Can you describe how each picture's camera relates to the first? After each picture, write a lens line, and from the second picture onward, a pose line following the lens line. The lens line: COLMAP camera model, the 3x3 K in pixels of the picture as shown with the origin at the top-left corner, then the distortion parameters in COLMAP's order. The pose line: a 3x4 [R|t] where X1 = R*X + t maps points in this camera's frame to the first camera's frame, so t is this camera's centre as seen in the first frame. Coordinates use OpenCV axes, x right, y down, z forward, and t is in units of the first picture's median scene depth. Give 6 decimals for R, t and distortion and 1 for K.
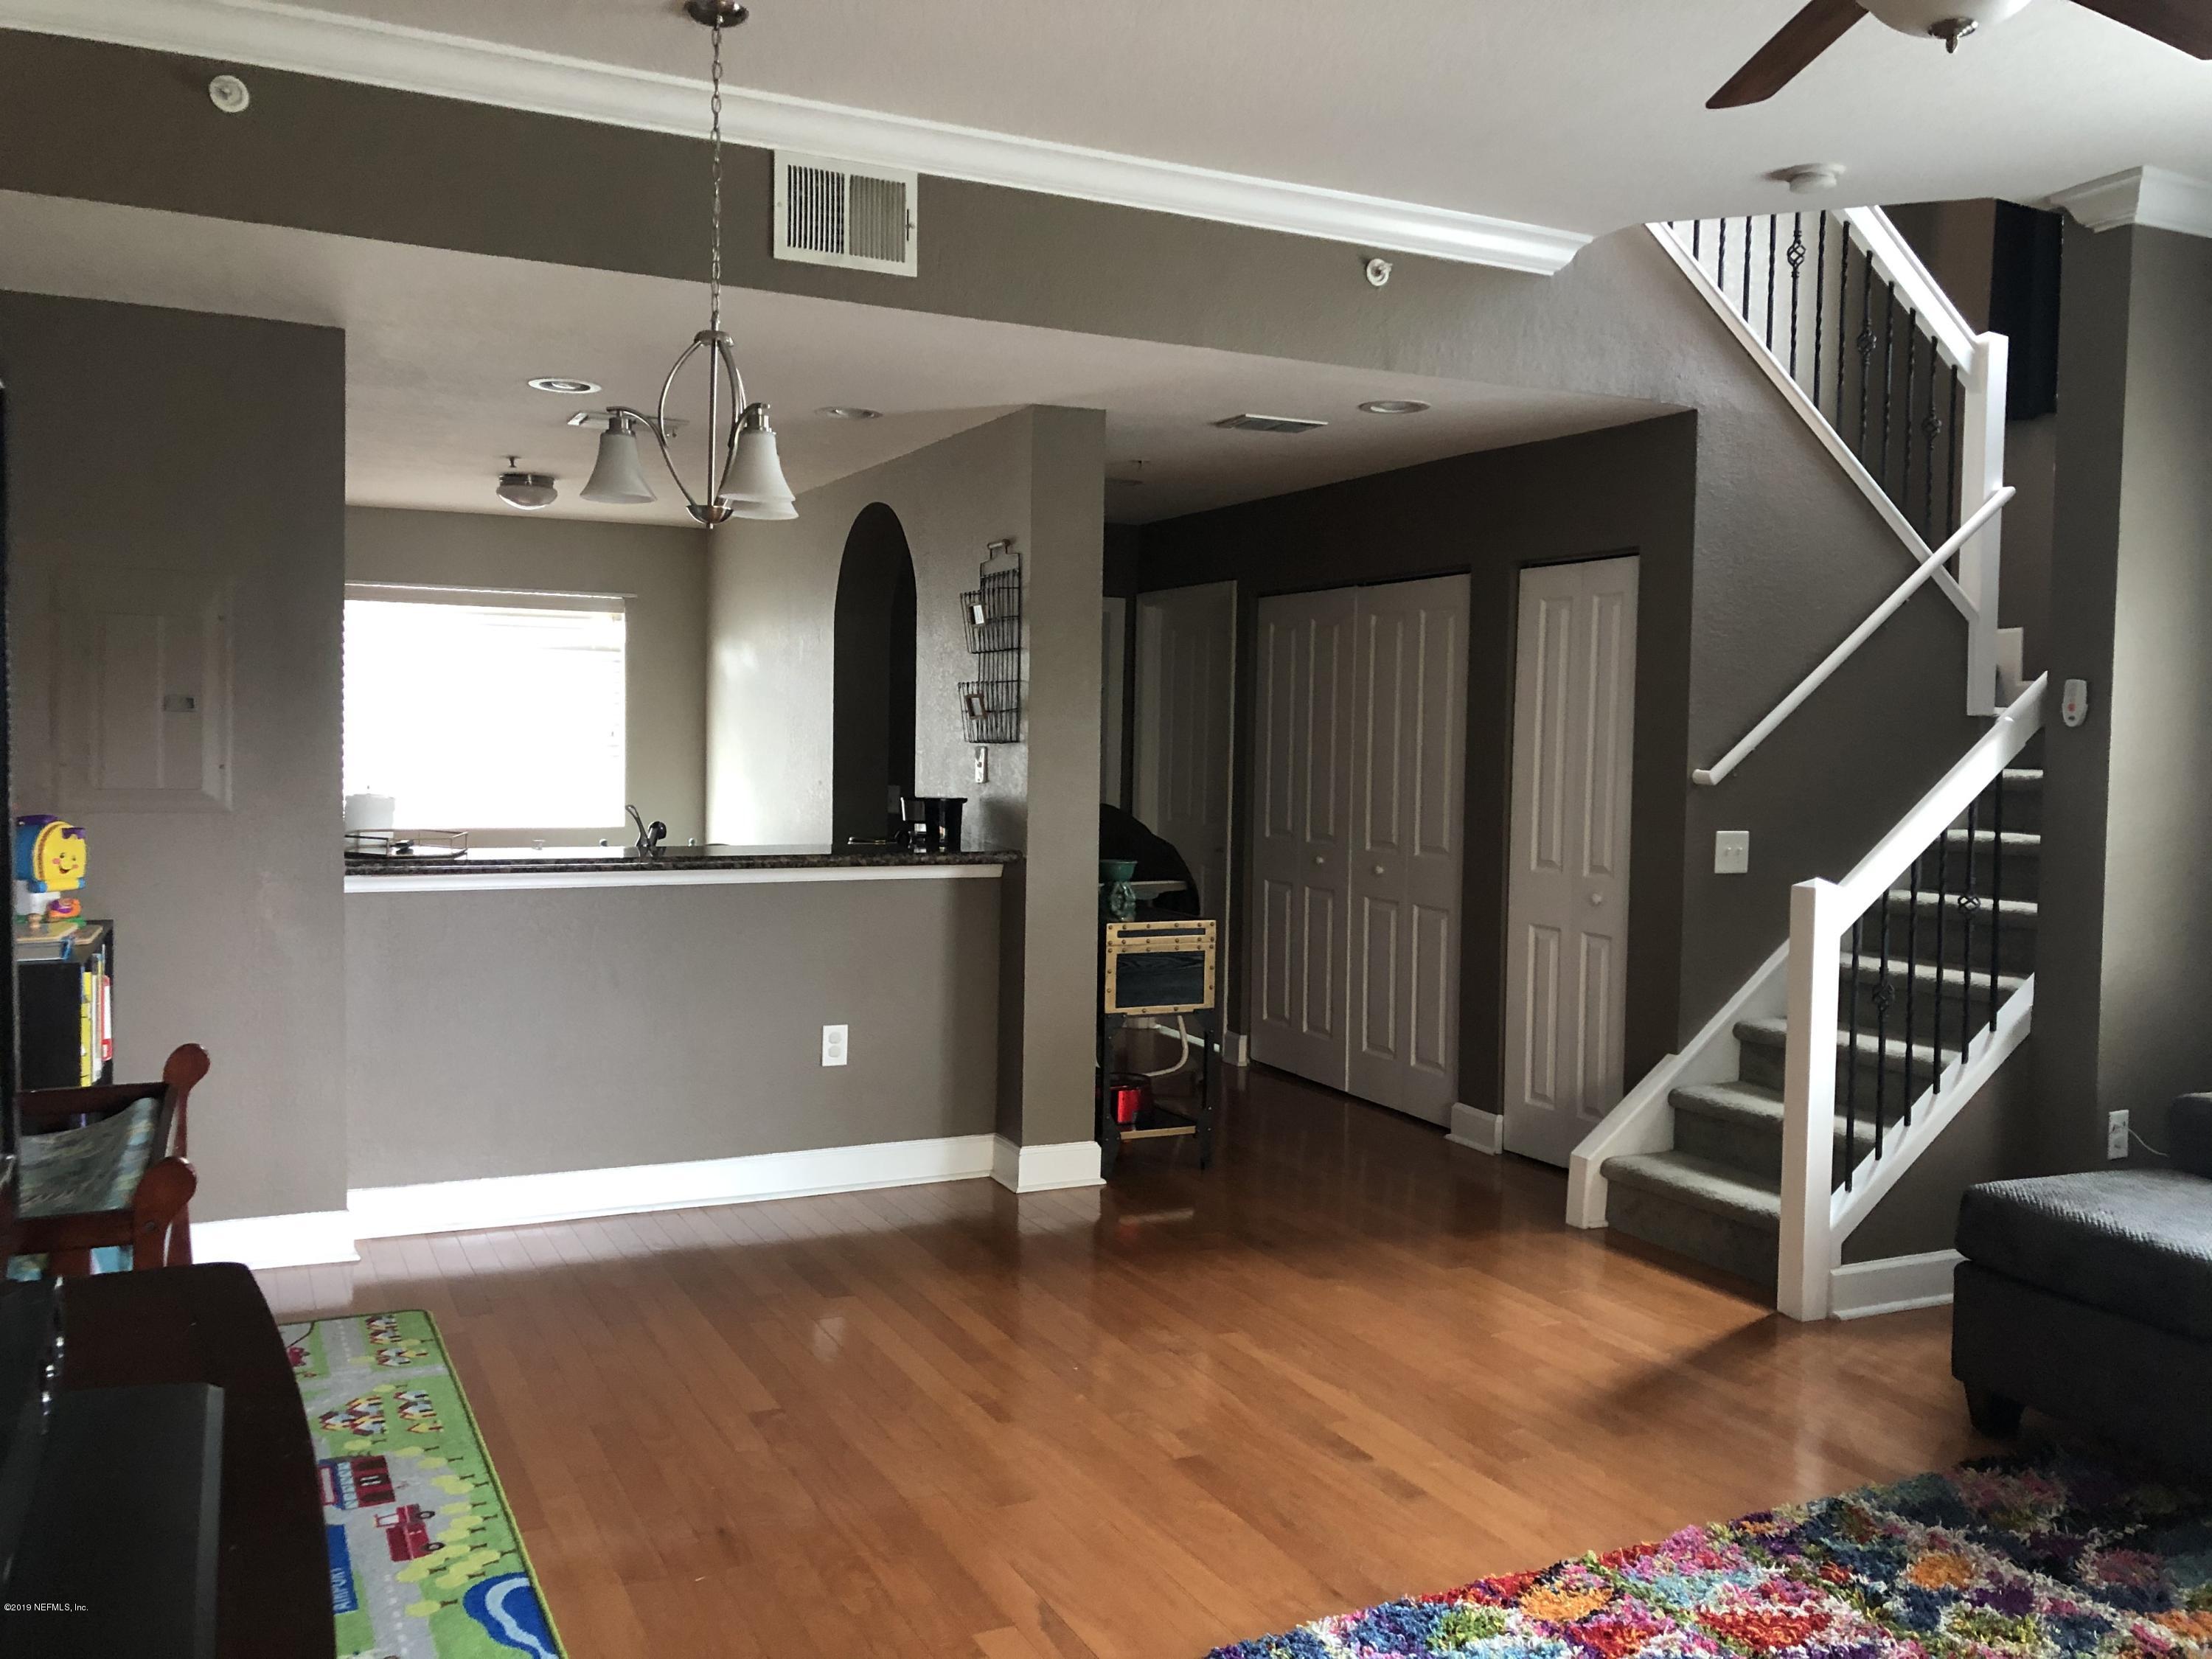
lens RADIAL K [[1795.2, 0, 1112.4], [0, 1795.2, 797.6], [0, 0, 1]] dist [0.038322, -0.050023]
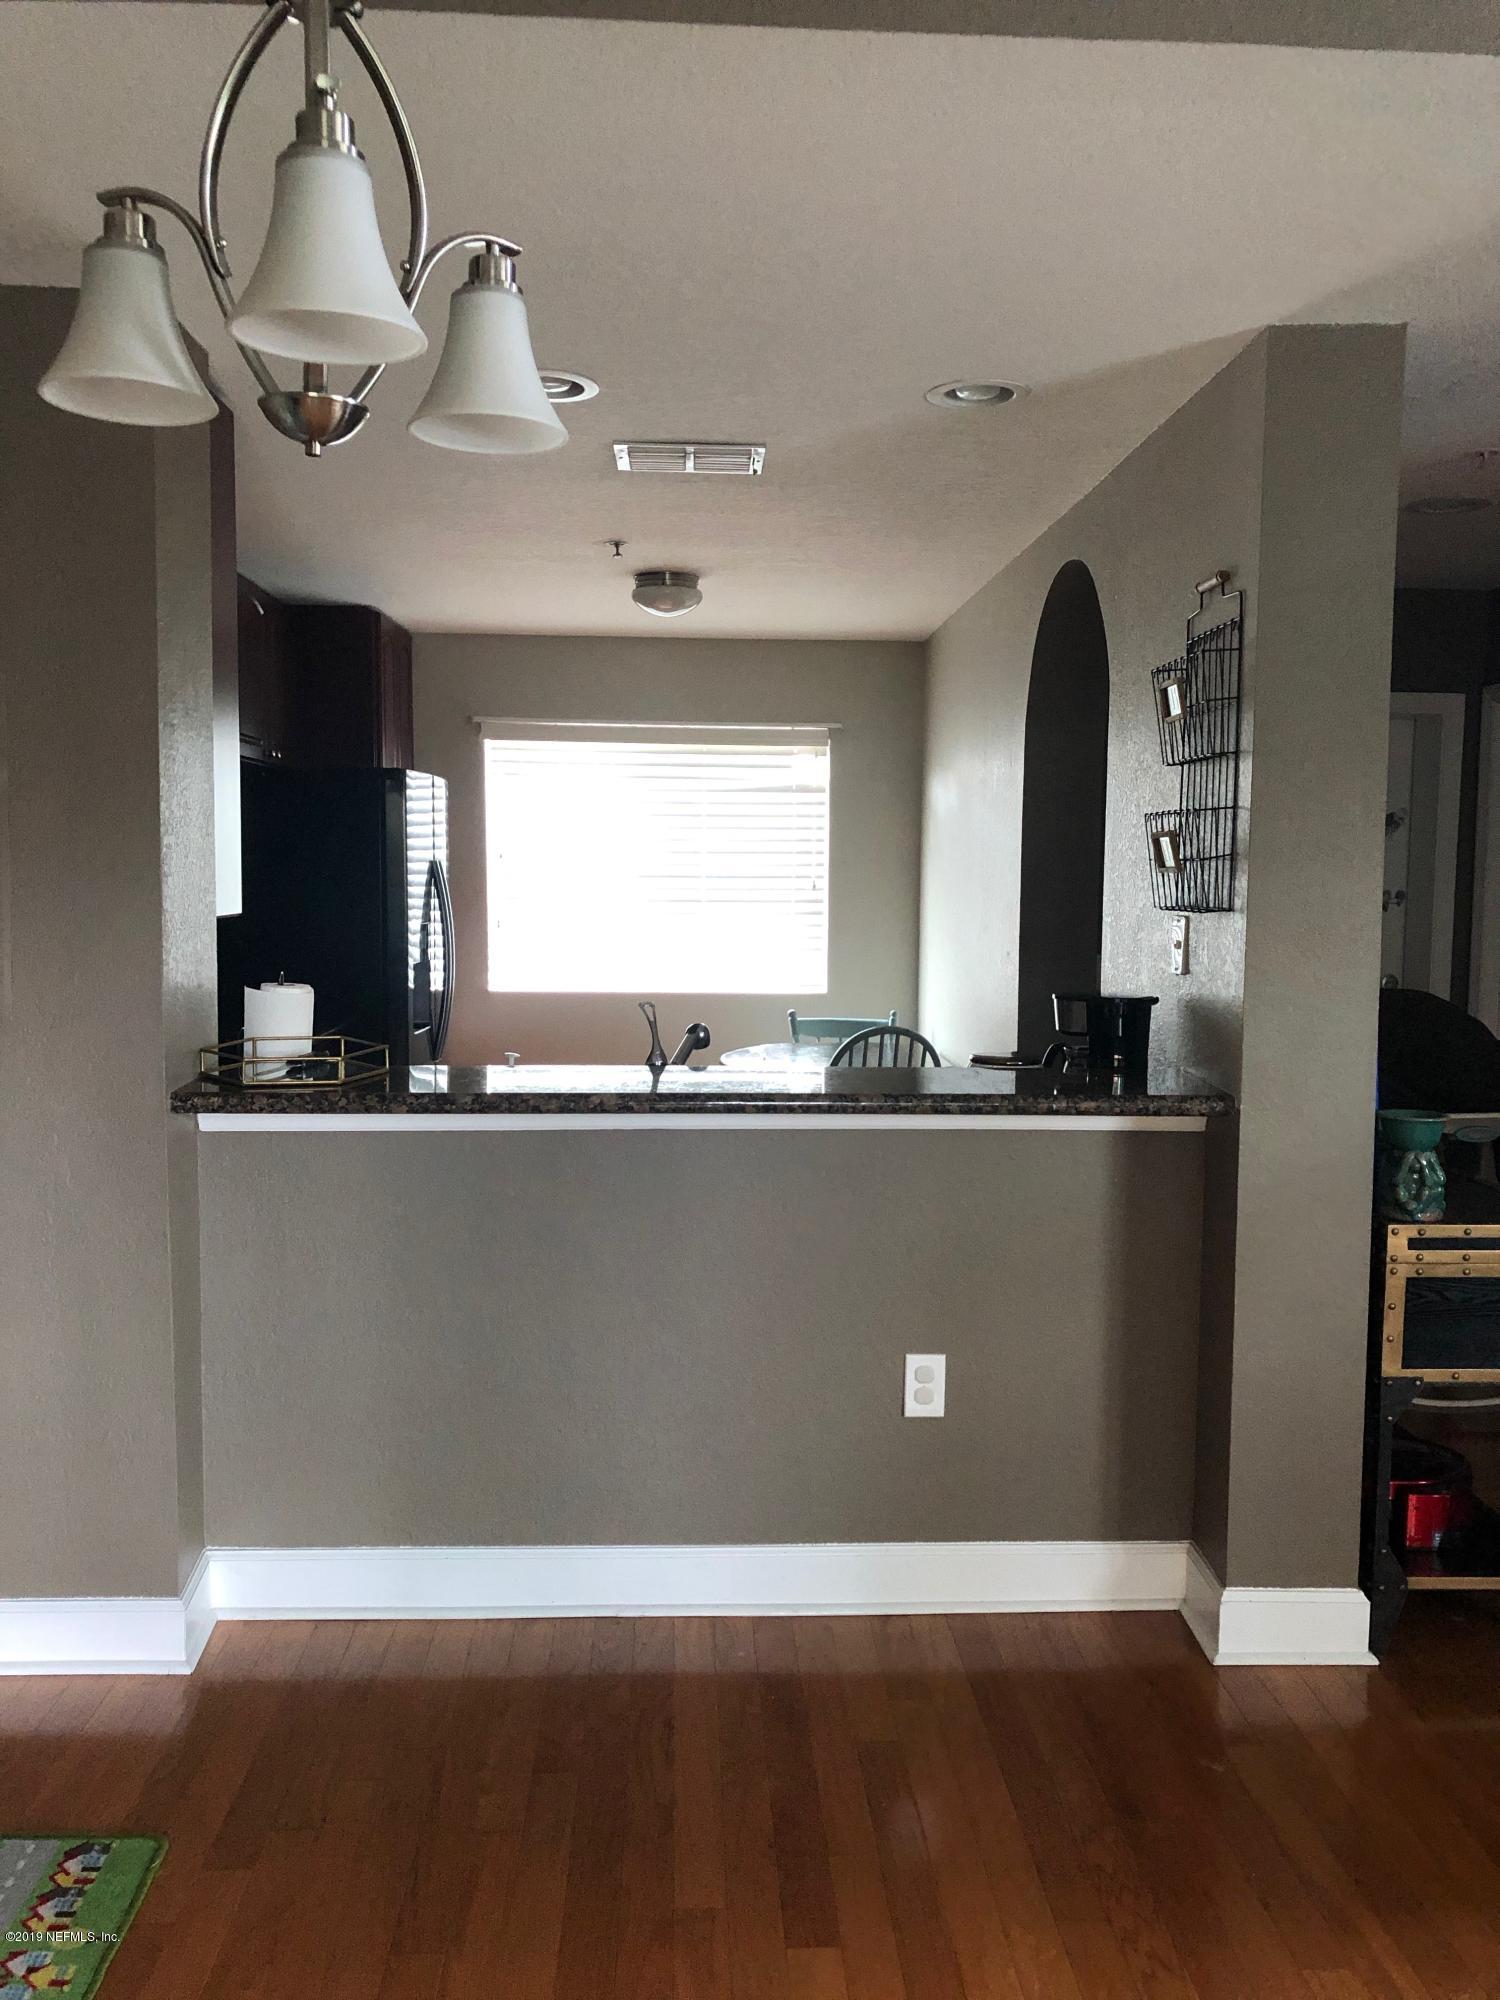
lens RADIAL K [[1623.1, 0, 763.3], [0, 1623.1, 990.9], [0, 0, 1]] dist [0.038322, -0.050023]
pose [[0.916344, 0.021917, -0.399791, 0.022256], [-0.007173, 0.999239, 0.038337, -0.025111], [0.400327, -0.032262, 0.915804, 0.462963]]
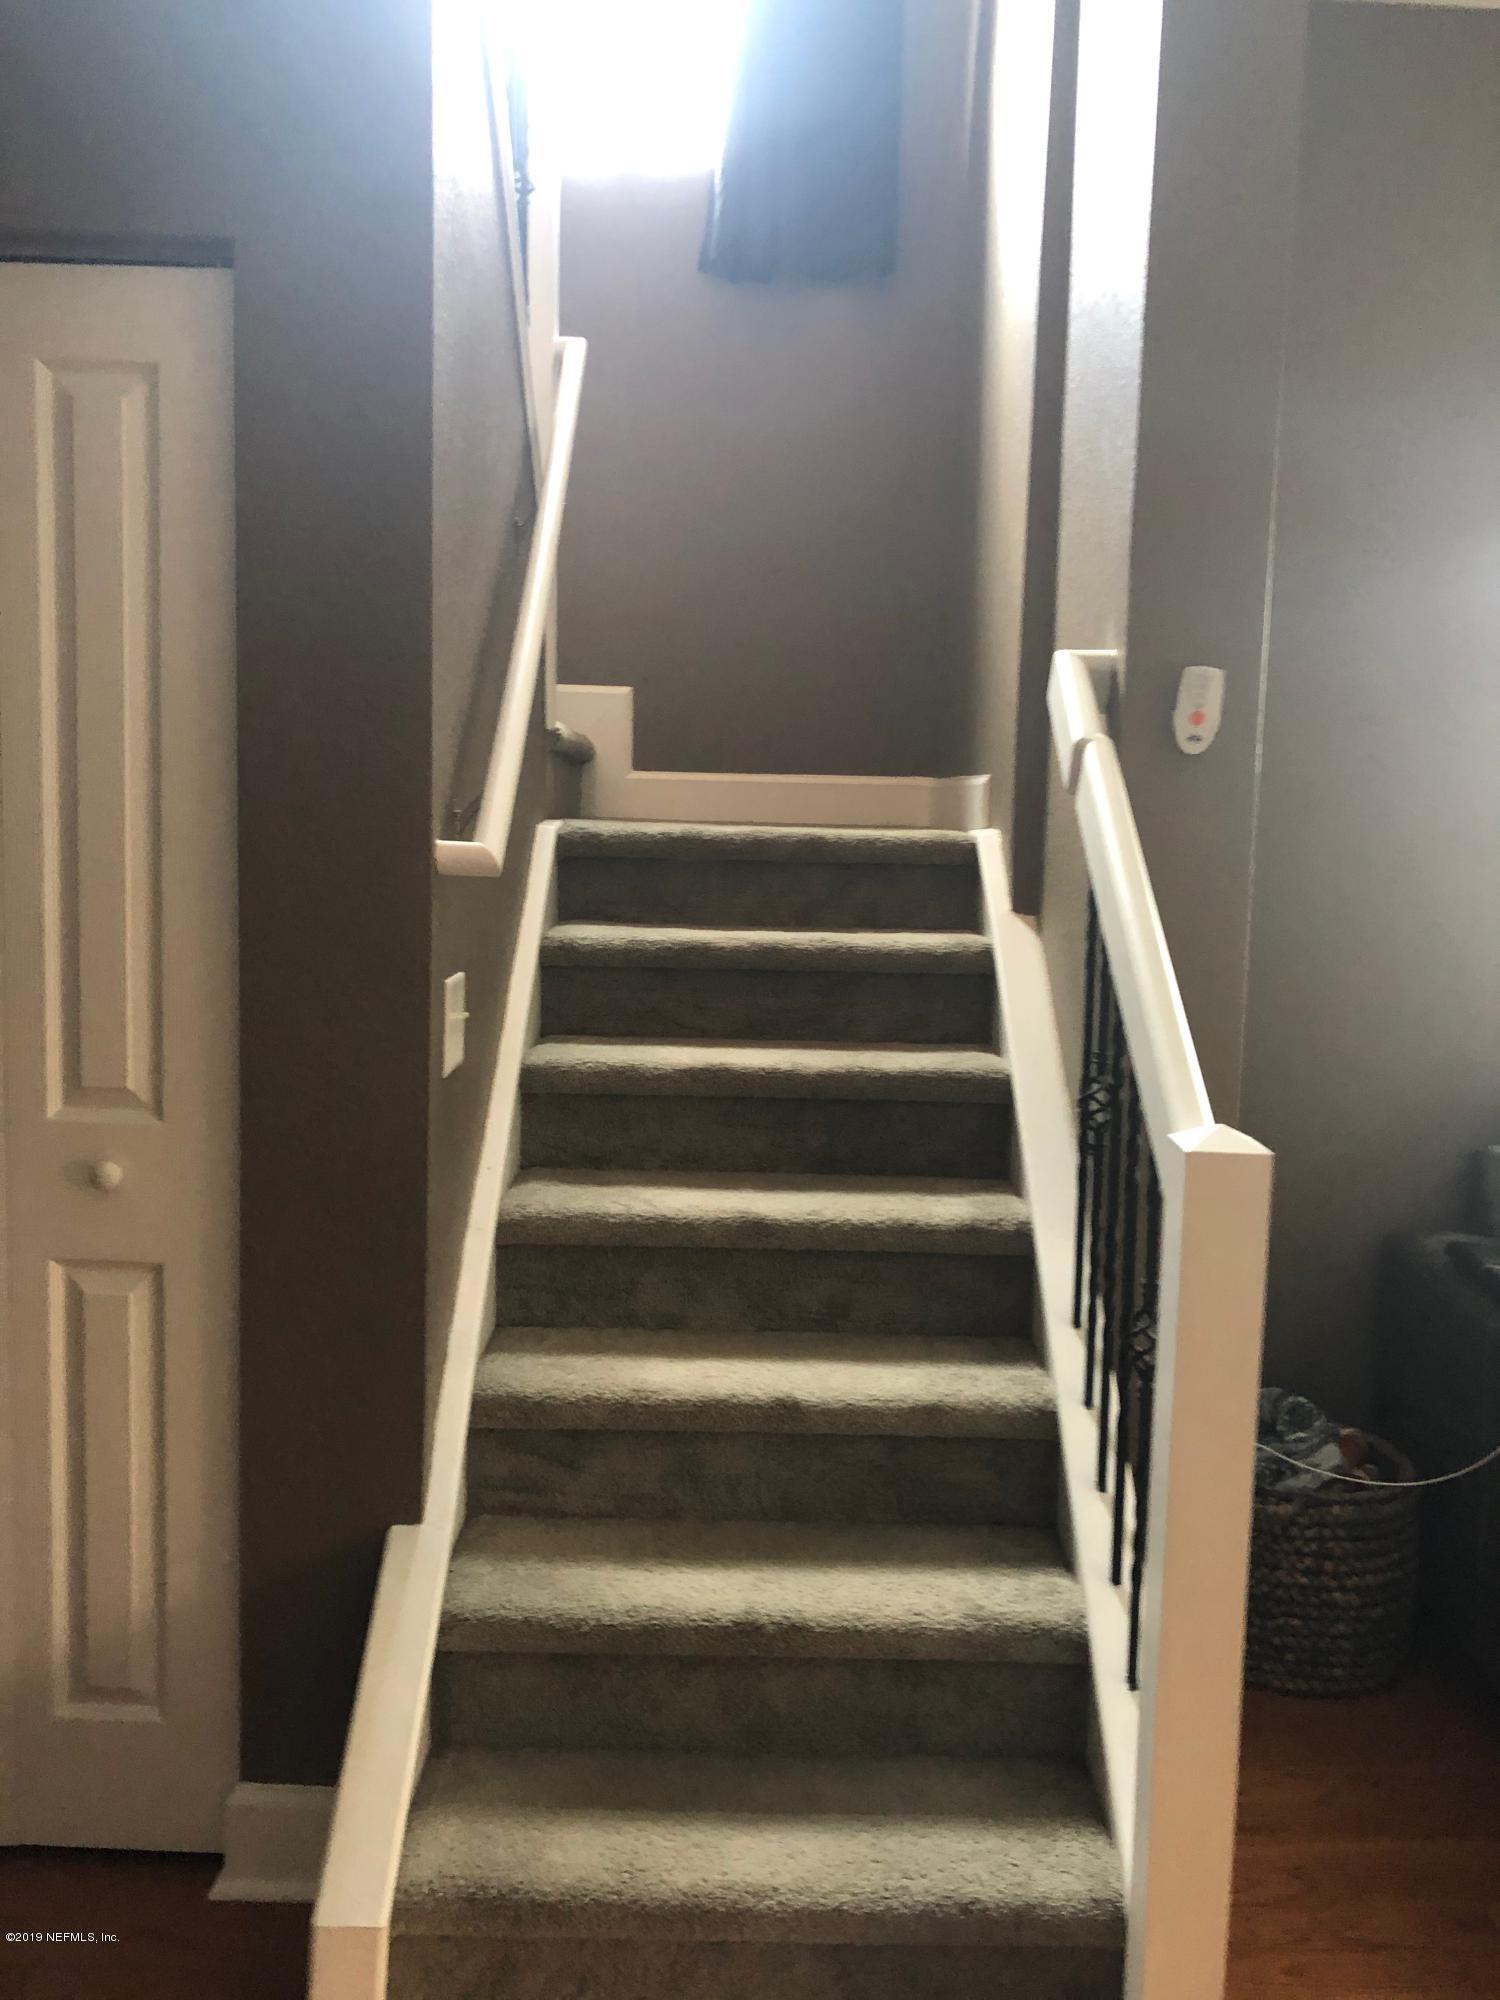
lens RADIAL K [[1623.1, 0, 734.2], [0, 1623.1, 1000.6], [0, 0, 1]] dist [0.038322, -0.050023]
pose [[0.448217, -0.109596, 0.887181, 0.023852], [0.015293, 0.993251, 0.114973, -0.020952], [-0.893794, -0.037965, 0.446868, 0.781766]]
